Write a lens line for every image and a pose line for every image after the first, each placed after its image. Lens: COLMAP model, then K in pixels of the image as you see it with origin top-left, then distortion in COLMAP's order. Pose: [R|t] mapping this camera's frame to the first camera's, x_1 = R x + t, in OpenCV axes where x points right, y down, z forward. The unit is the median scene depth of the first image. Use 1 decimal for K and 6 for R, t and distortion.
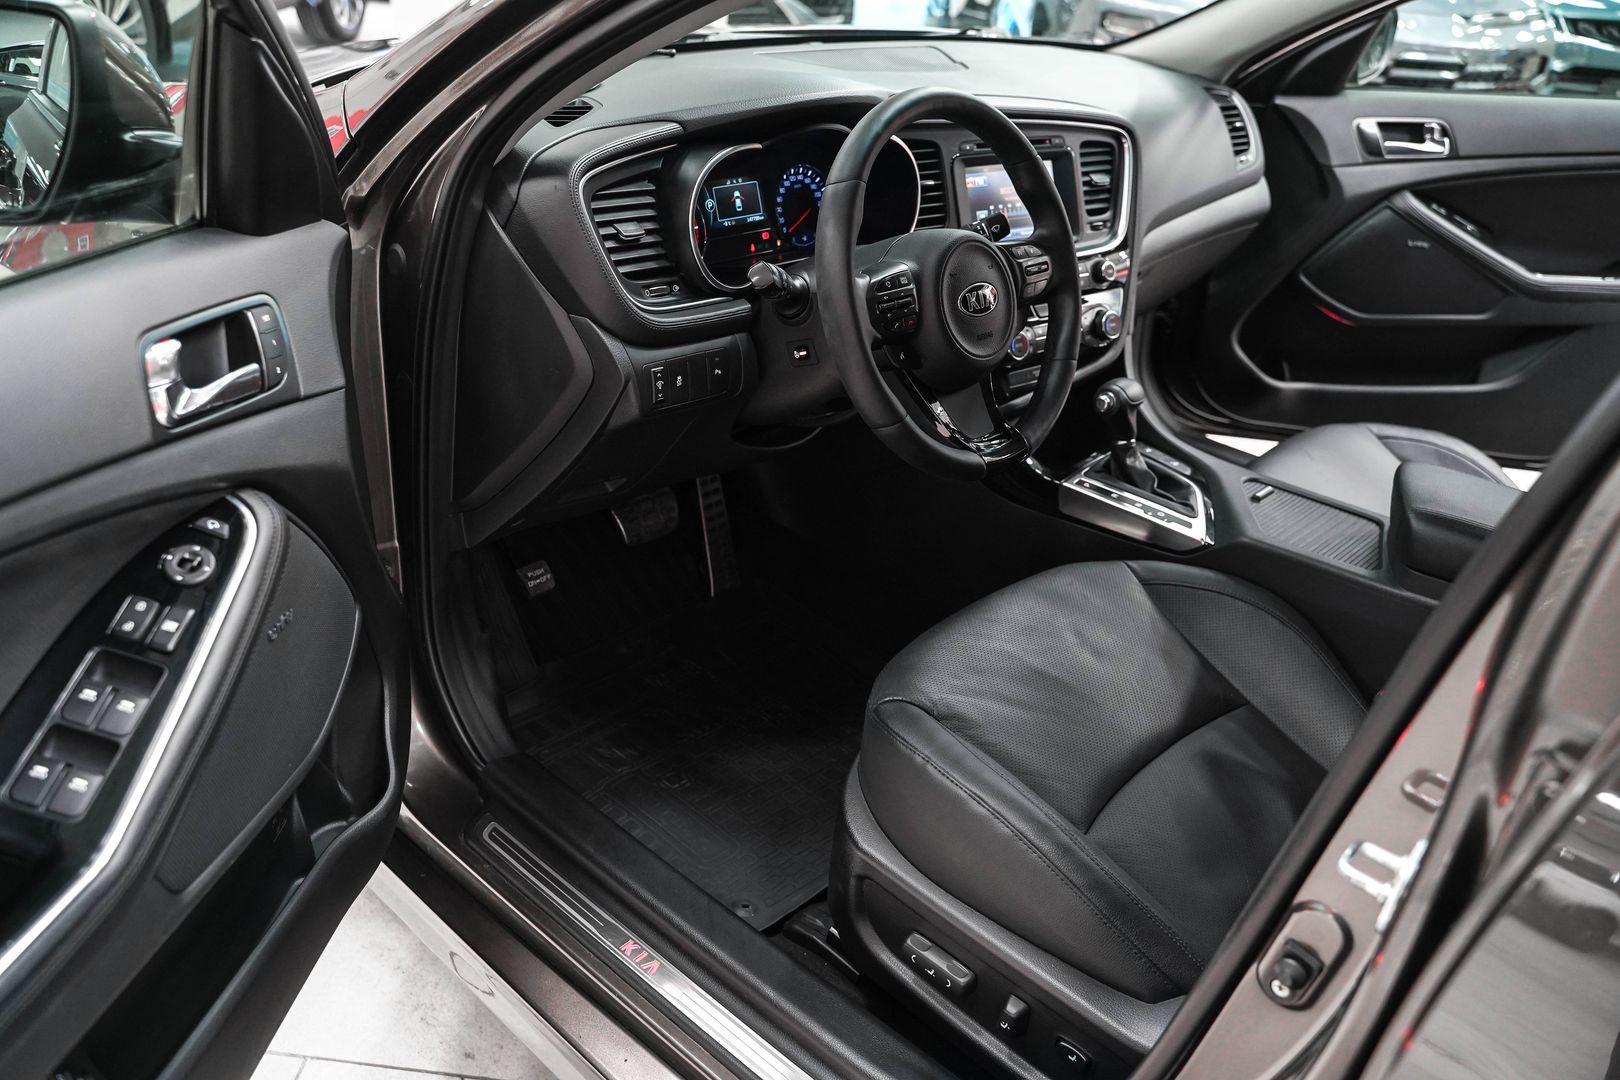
lens RADIAL K [[1322.1, 0, 813.1], [0, 1322.1, 546.0], [0, 0, 1]] dist [-0.121372, 0.096930]
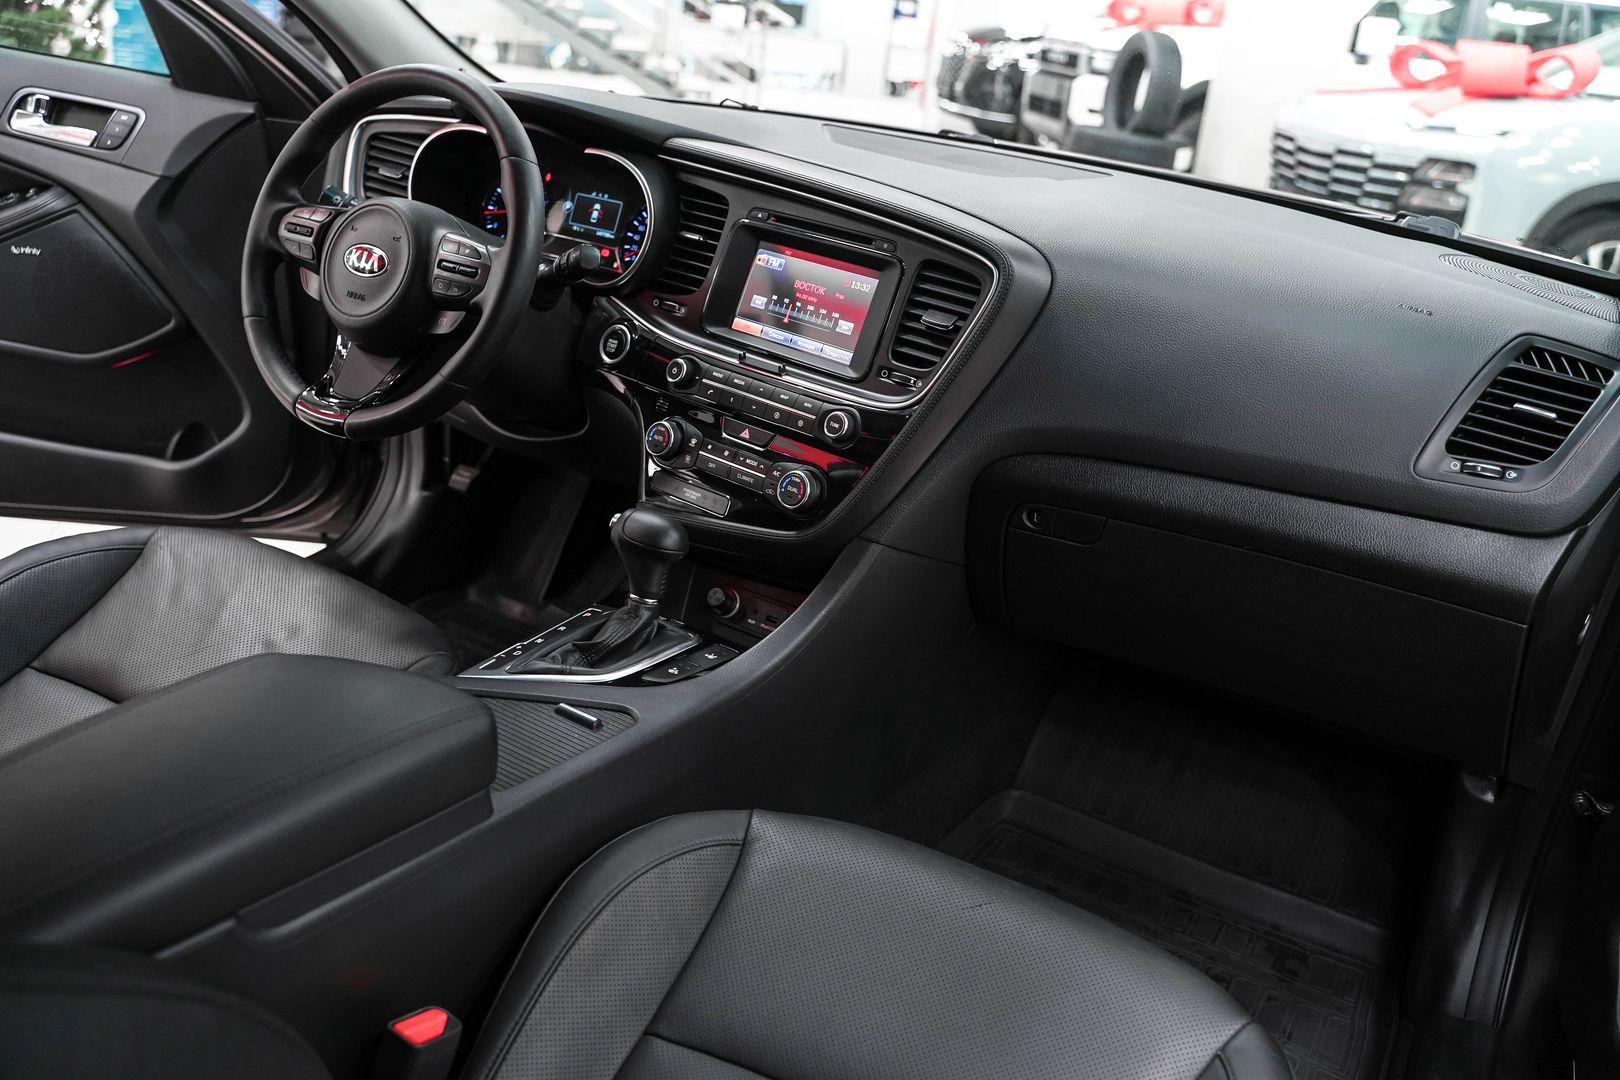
lens RADIAL K [[1322.1, 0, 812.2], [0, 1322.1, 532.6], [0, 0, 1]] dist [-0.121372, 0.096930]
pose [[0.220675, 0.316831, -0.922454, 0.962147], [-0.536205, 0.829433, 0.156608, -0.286749], [0.814731, 0.460065, 0.352921, 0.826579]]
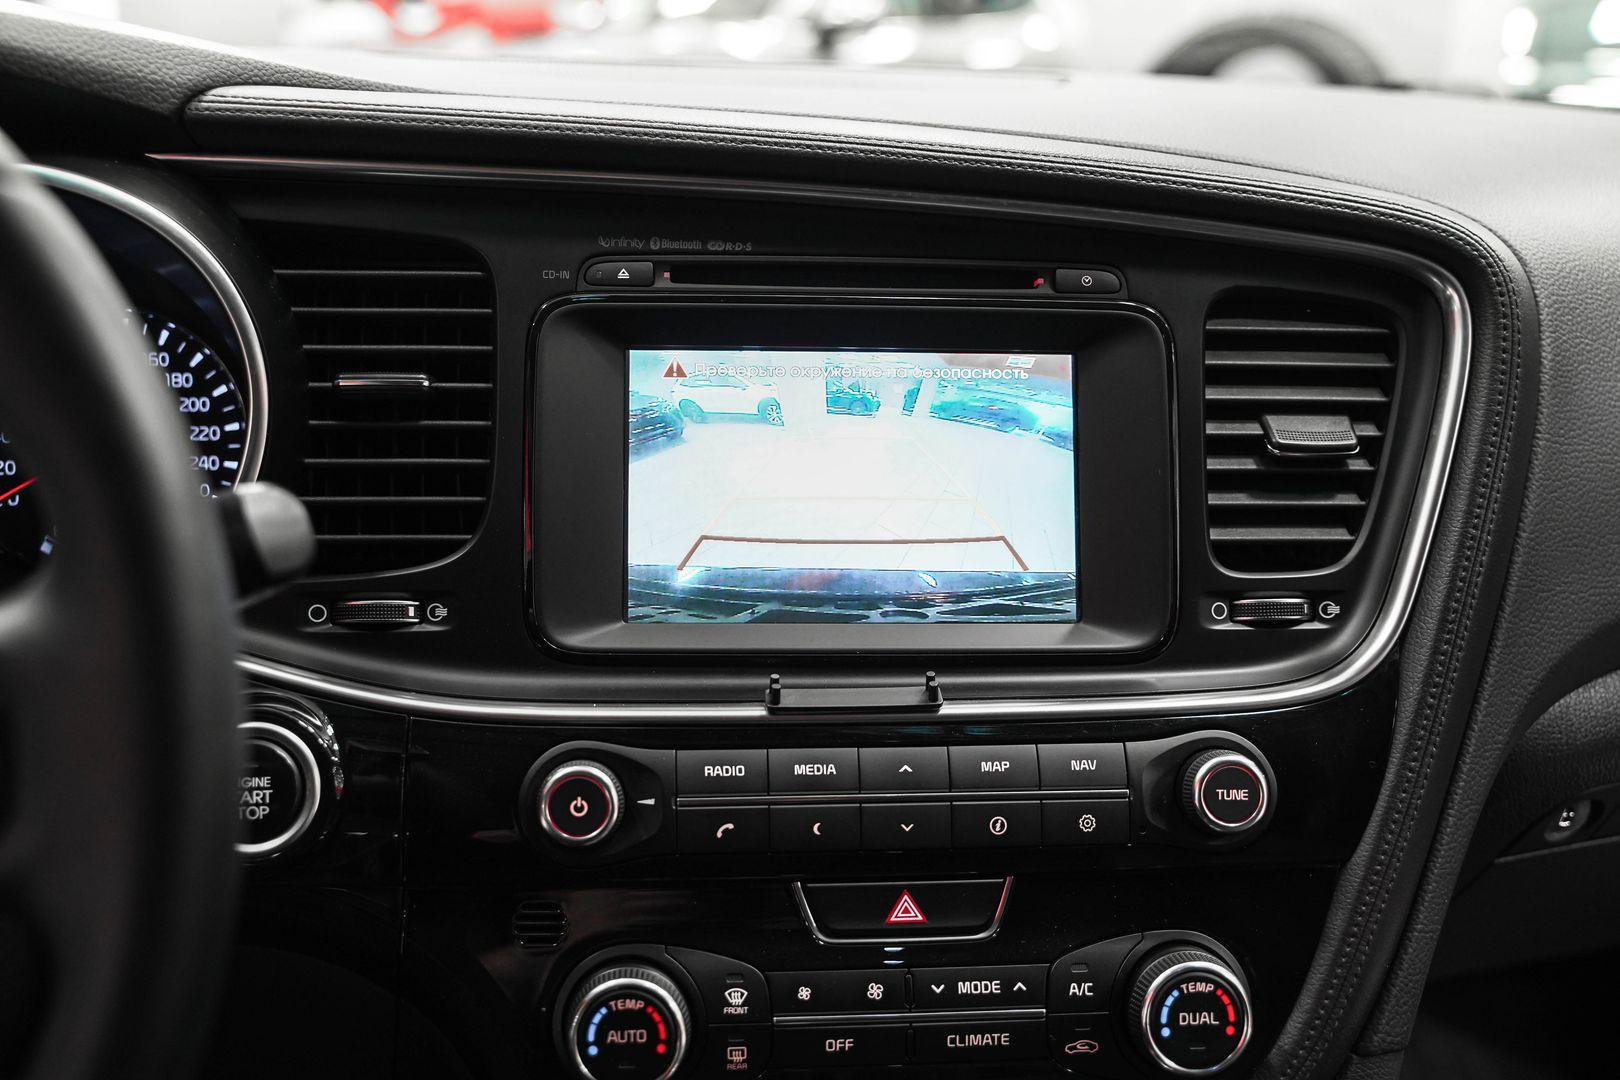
lens RADIAL K [[1603.0, 0, 796.4], [0, 1603.0, 530.1], [0, 0, 1]] dist [-0.042893, 0.000000]
pose [[0.829432, 0.095016, -0.550468, 0.343109], [-0.223811, 0.959401, -0.171632, -0.202344], [0.511812, 0.265558, 0.817024, 0.755581]]
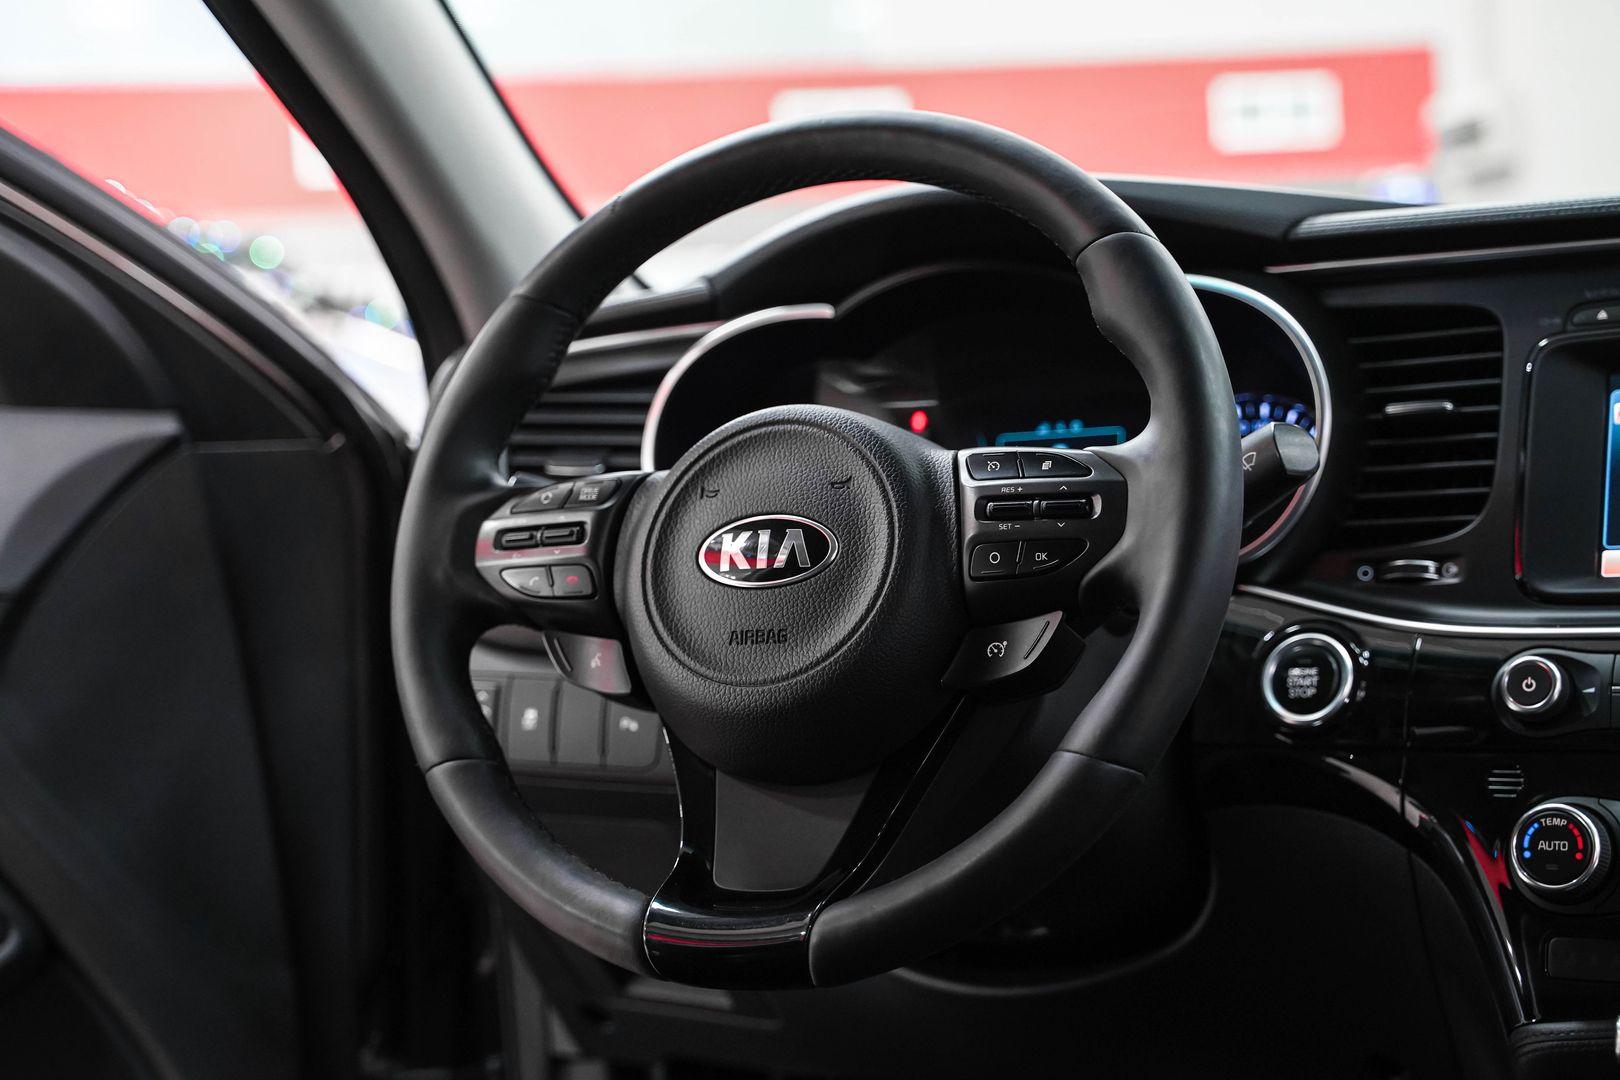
lens RADIAL K [[2383.0, 0, 814.4], [0, 2383.0, 525.2], [0, 0, 1]] dist [0.120221, 0.000000]
pose [[0.302572, -0.065999, -0.950839, 0.689033], [-0.359295, 0.916106, -0.177922, -0.052965], [0.882812, 0.395466, 0.253474, 0.660276]]
